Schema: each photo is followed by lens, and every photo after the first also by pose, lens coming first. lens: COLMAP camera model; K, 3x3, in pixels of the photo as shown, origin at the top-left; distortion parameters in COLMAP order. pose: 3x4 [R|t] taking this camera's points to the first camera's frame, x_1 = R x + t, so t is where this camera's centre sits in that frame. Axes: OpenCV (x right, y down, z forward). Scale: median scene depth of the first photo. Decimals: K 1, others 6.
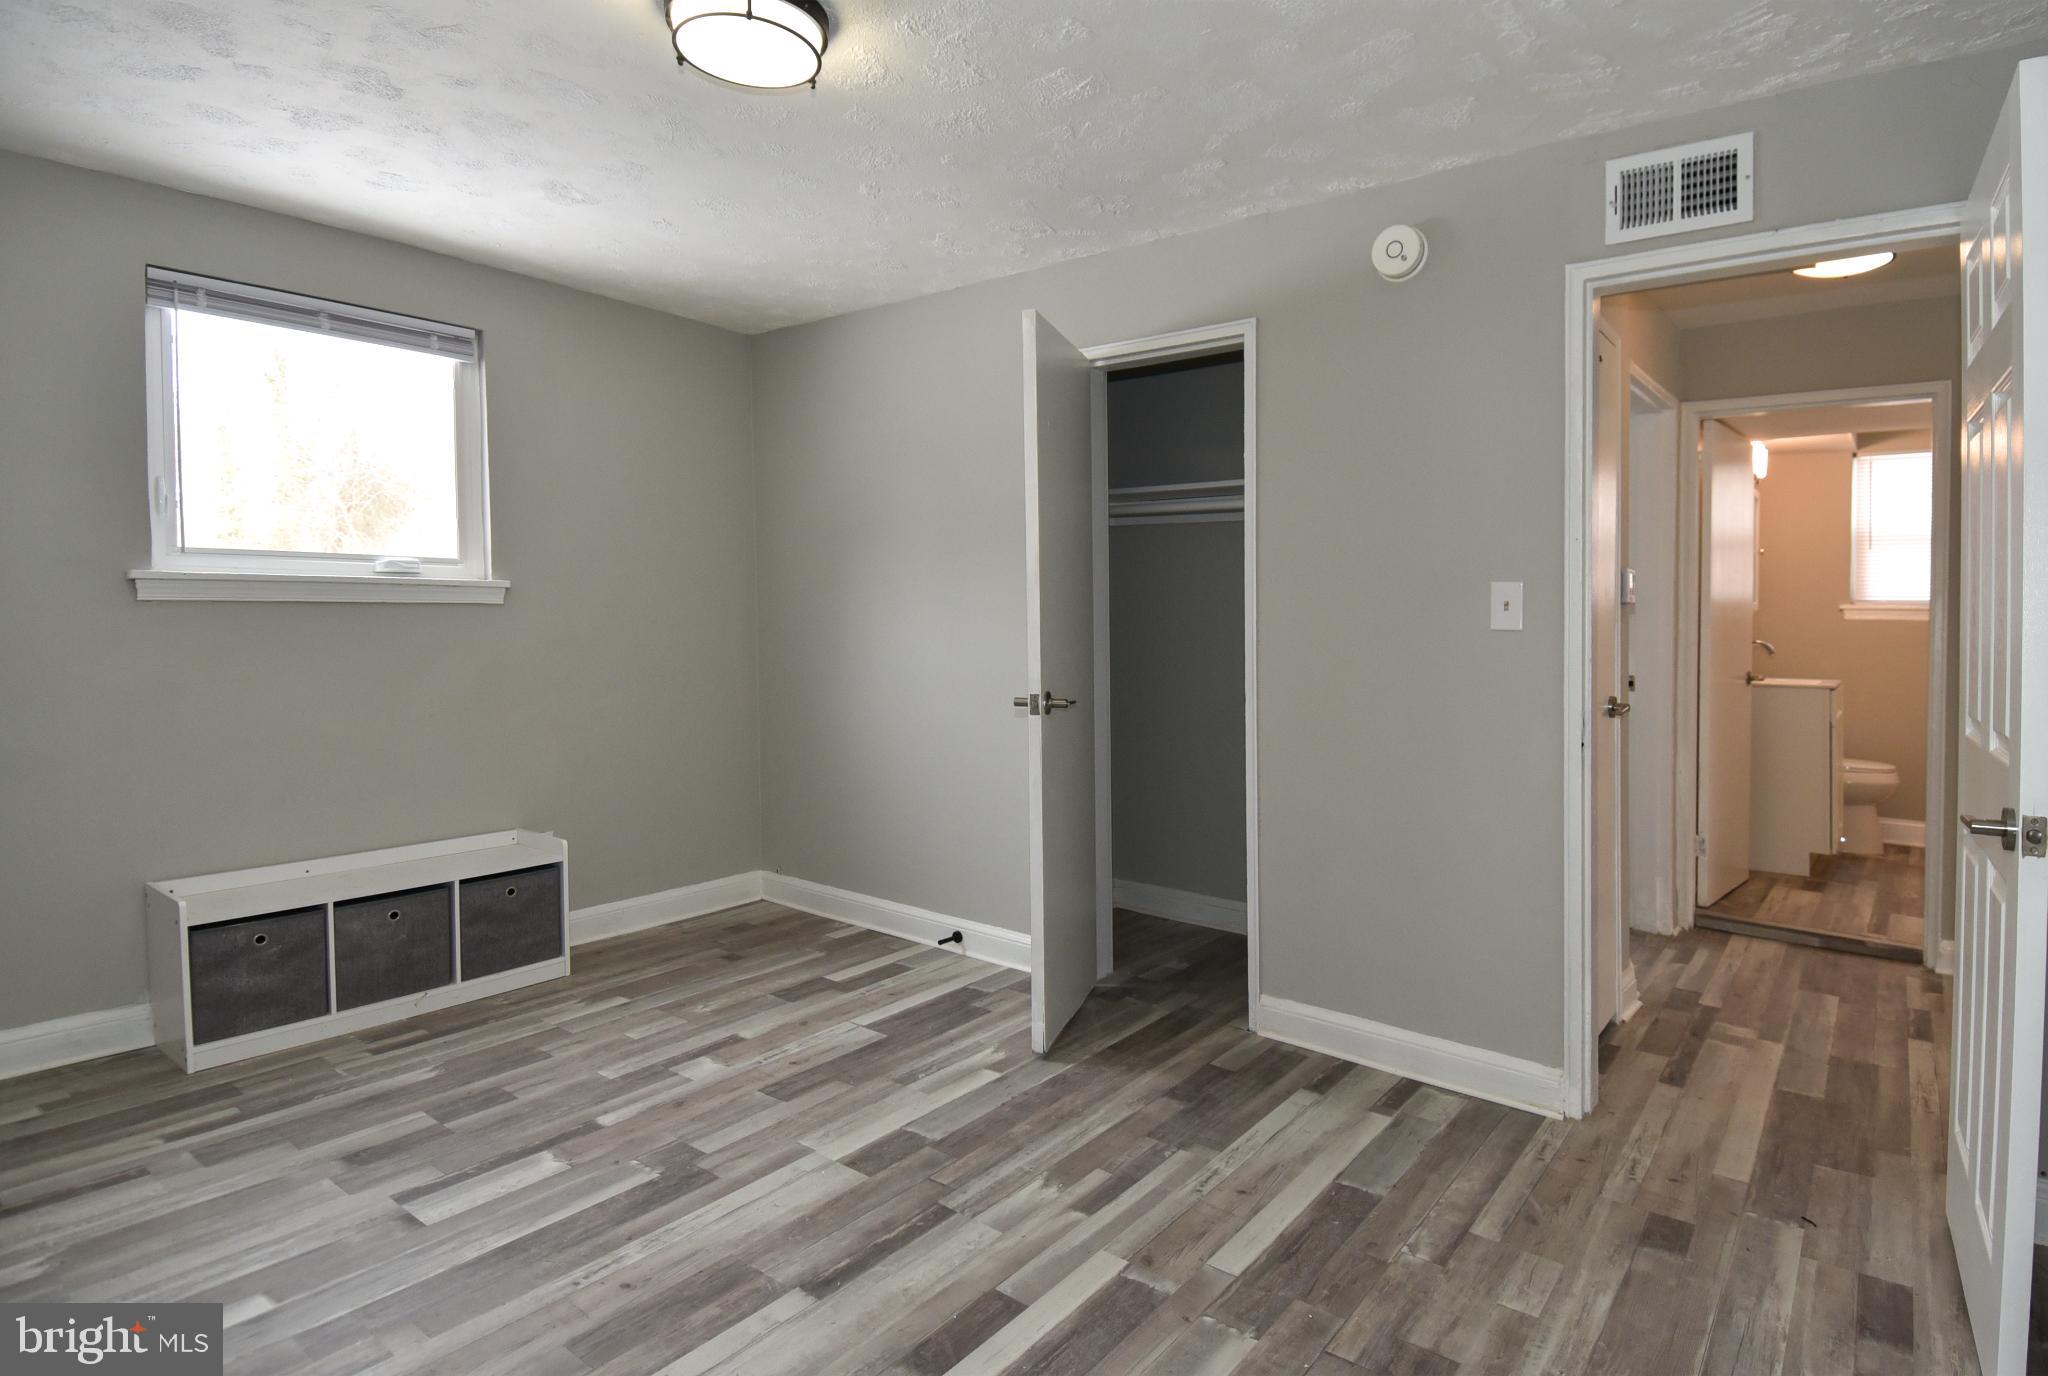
lens RADIAL K [[1088.1, 0, 1065.7], [0, 1088.1, 620.2], [0, 0, 1]] dist [0.042076, -0.042036]
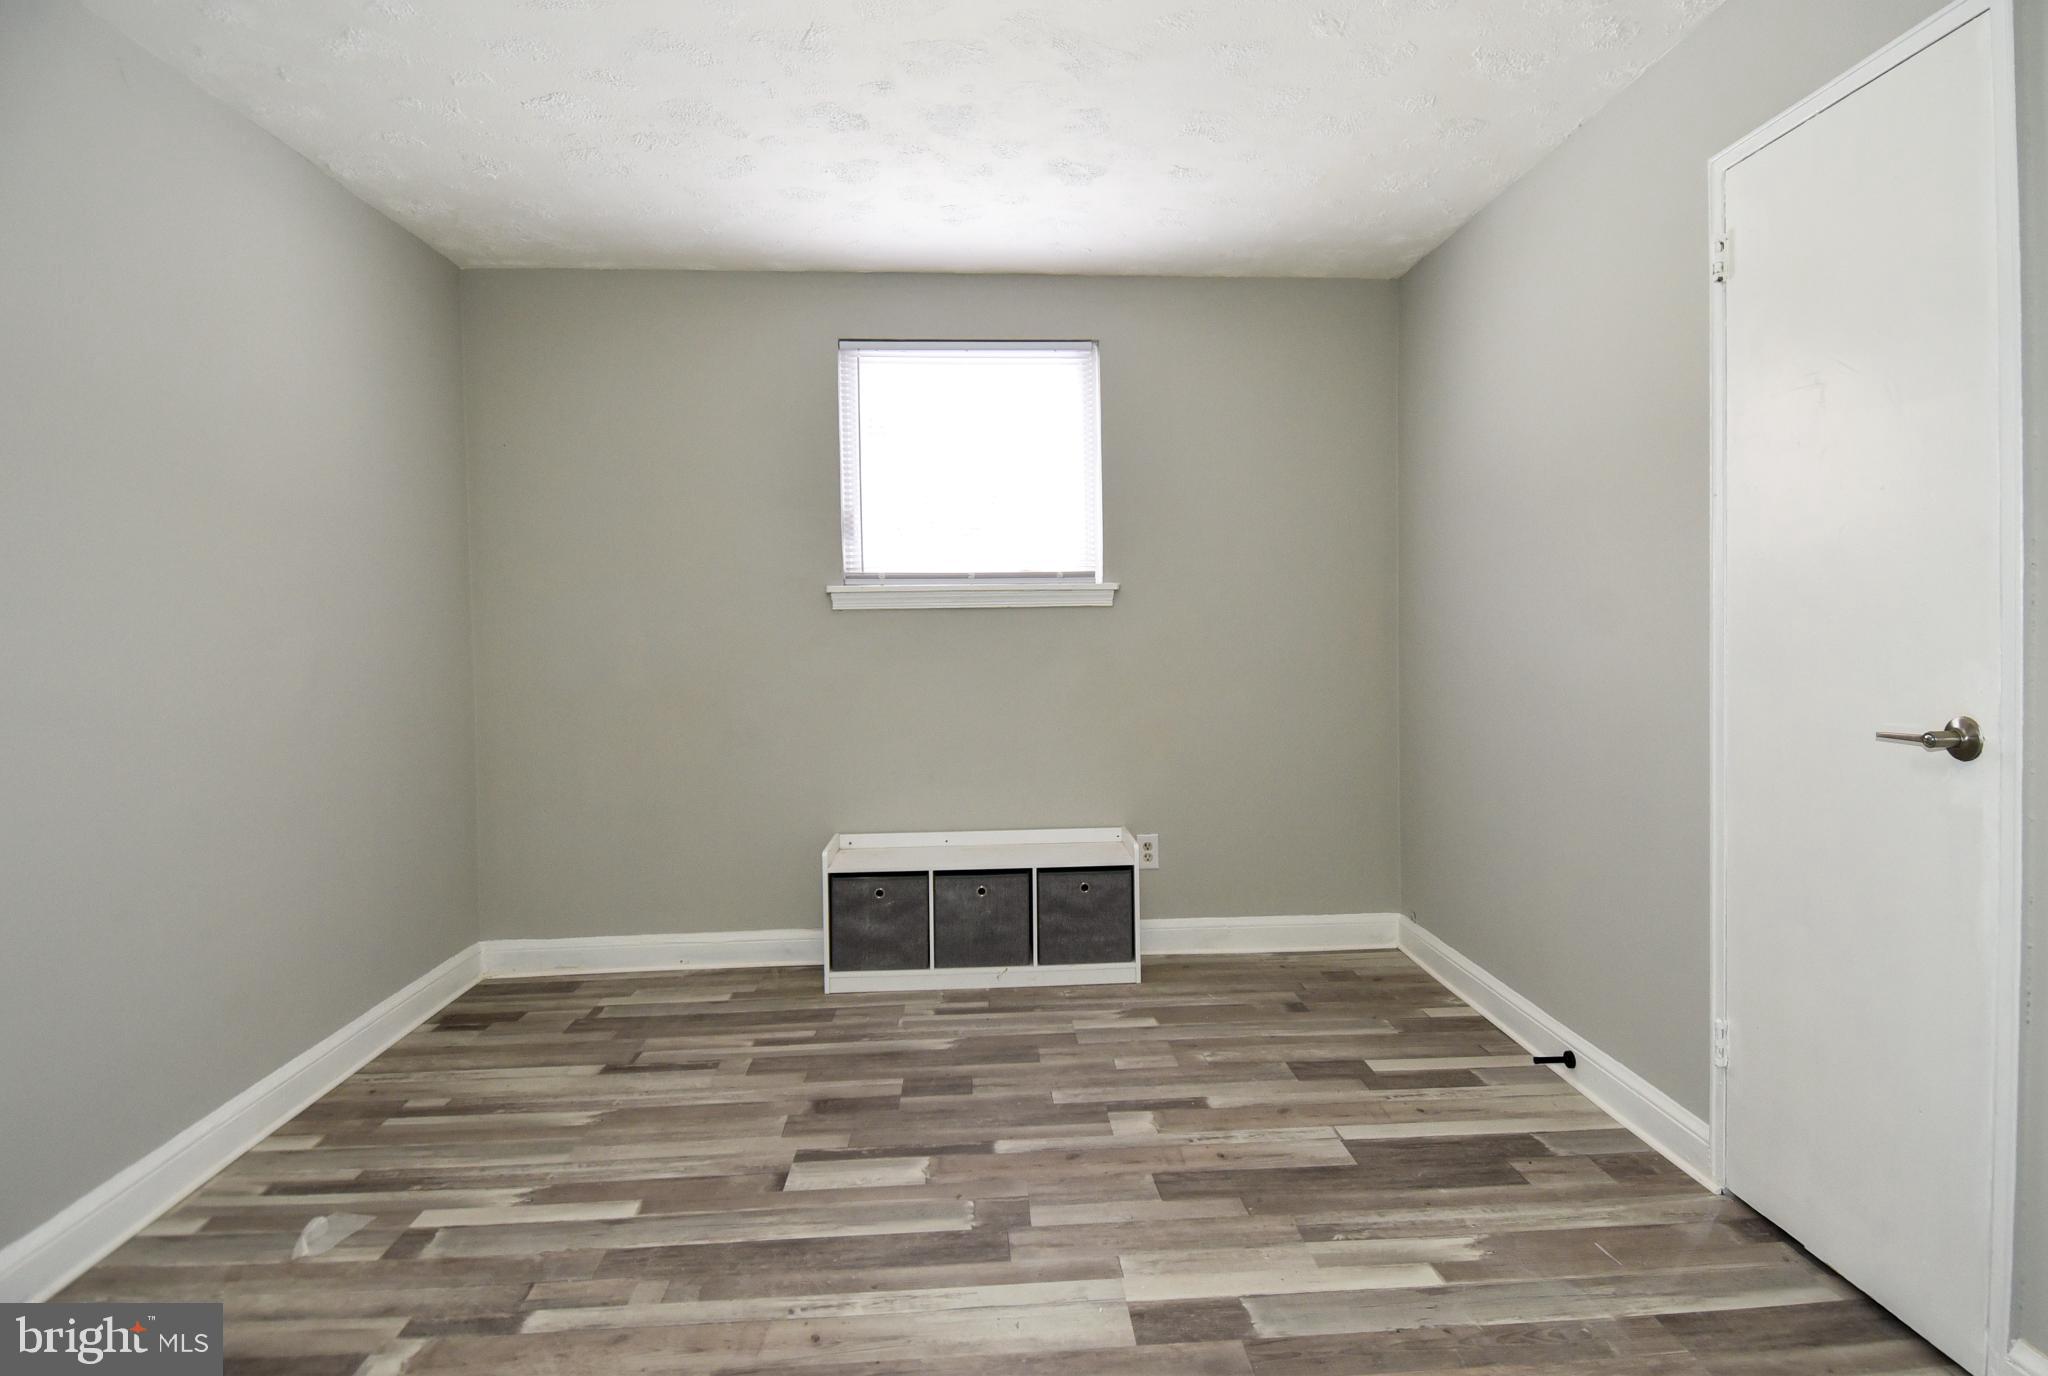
lens RADIAL K [[1088.1, 0, 1033.2], [0, 1088.1, 658.1], [0, 0, 1]] dist [0.042076, -0.042036]
pose [[0.656410, 0.002743, -0.754400, 0.273190], [0.014534, 0.999762, 0.016281, 0.022424], [0.754265, -0.021652, 0.656213, 0.378534]]
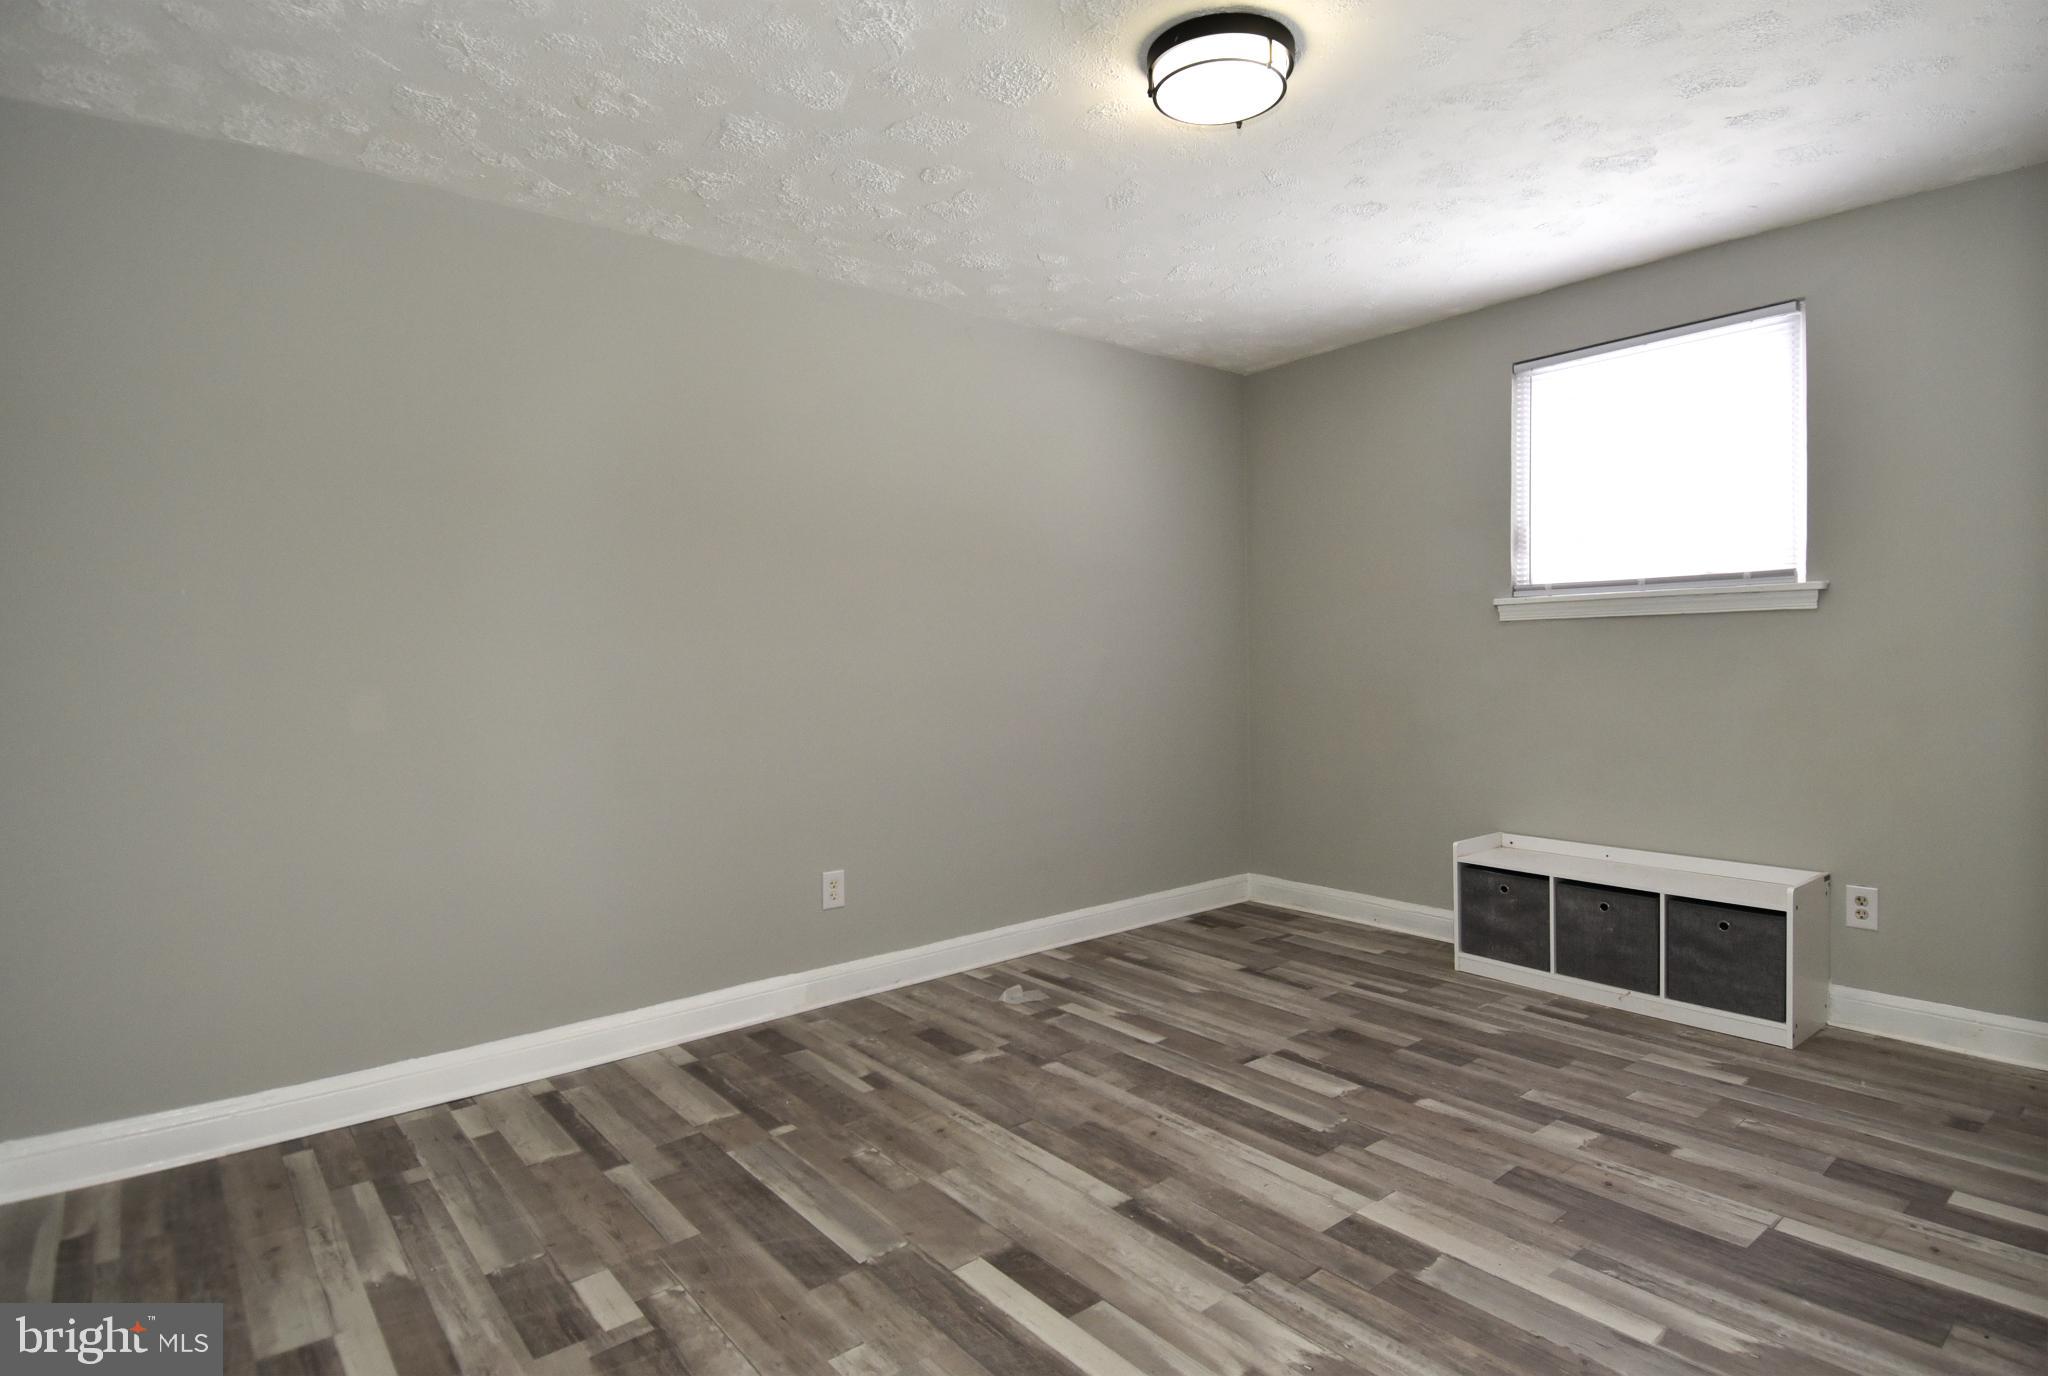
lens RADIAL K [[1044.4, 0, 1024.4], [0, 1044.4, 684.7], [0, 0, 1]] dist [0.003103, -0.014983]
pose [[-0.232310, 0.020446, -0.972427, 0.567111], [0.006994, 0.999788, 0.019351, 0.033454], [0.972617, -0.002306, -0.232404, 0.781132]]
